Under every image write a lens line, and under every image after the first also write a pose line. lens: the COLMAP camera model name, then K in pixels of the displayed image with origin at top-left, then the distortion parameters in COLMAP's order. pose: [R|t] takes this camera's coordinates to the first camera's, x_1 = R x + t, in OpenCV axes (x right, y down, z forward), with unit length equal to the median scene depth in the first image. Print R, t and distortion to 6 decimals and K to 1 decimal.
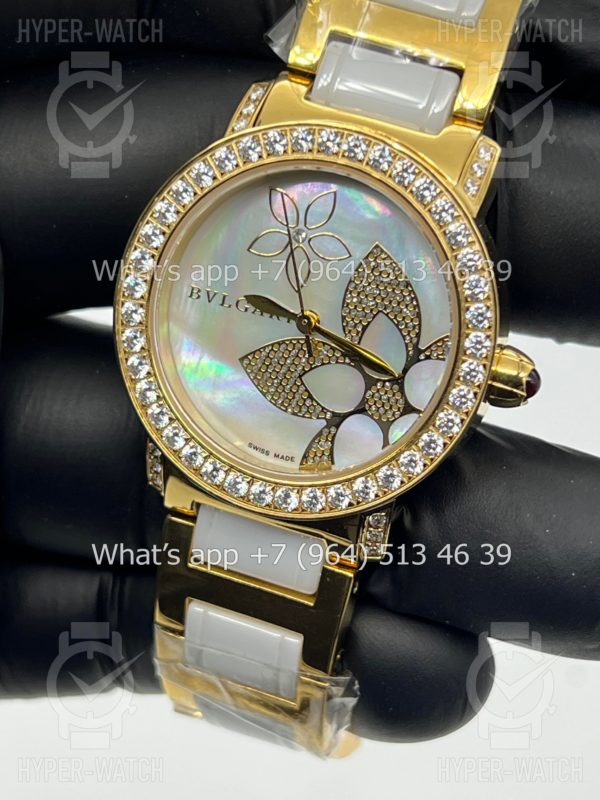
lens RADIAL K [[1928.4, 0, 300.6], [0, 1928.4, 402.7], [0, 0, 1]] dist [0.200812, 0.000000]
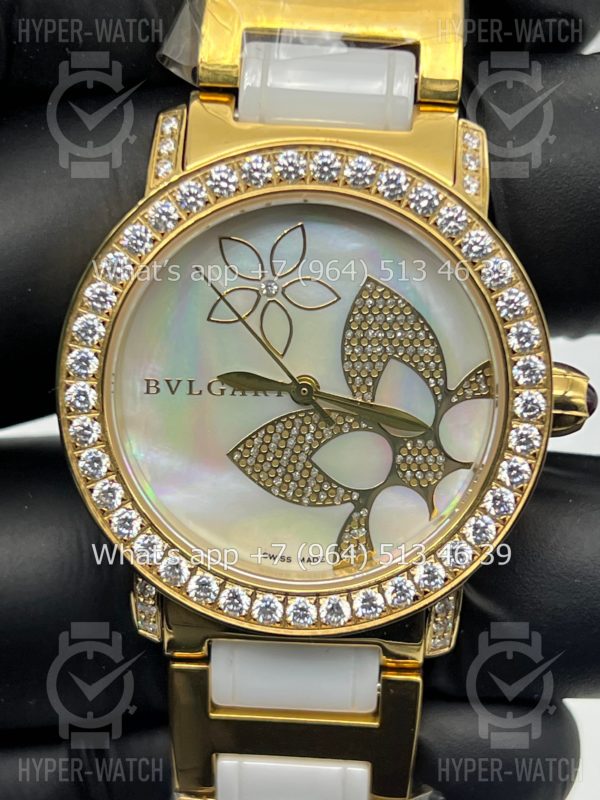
lens RADIAL K [[1928.4, 0, 304.6], [0, 1928.4, 401.3], [0, 0, 1]] dist [0.200812, 0.000000]
pose [[0.948802, -0.236273, 0.209643, -0.165919], [0.232247, 0.971662, 0.043987, -0.072555], [-0.214095, 0.006954, 0.976788, 0.214717]]
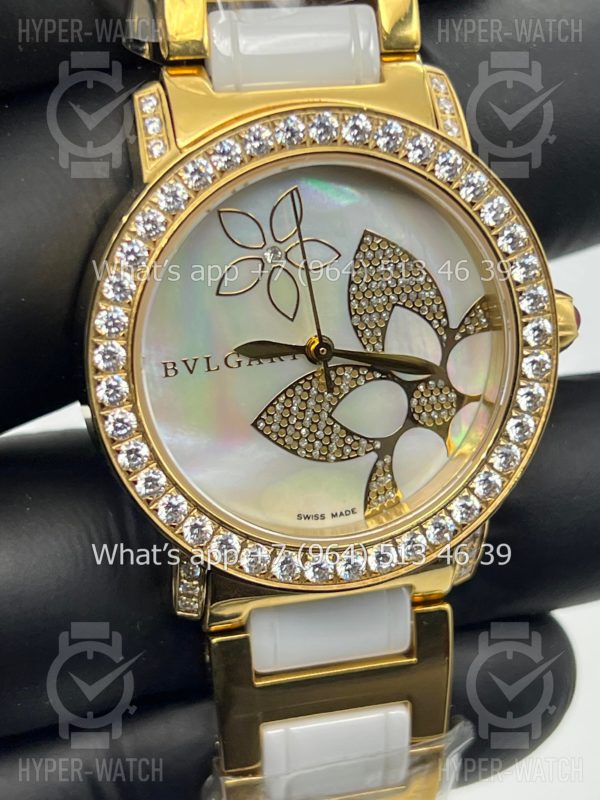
lens RADIAL K [[1928.4, 0, 293.4], [0, 1928.4, 396.9], [0, 0, 1]] dist [0.200812, 0.000000]
pose [[0.815172, -0.385765, 0.432064, -0.364518], [0.351325, 0.922362, 0.160682, -0.158011], [-0.460505, 0.020811, 0.887413, 0.282875]]
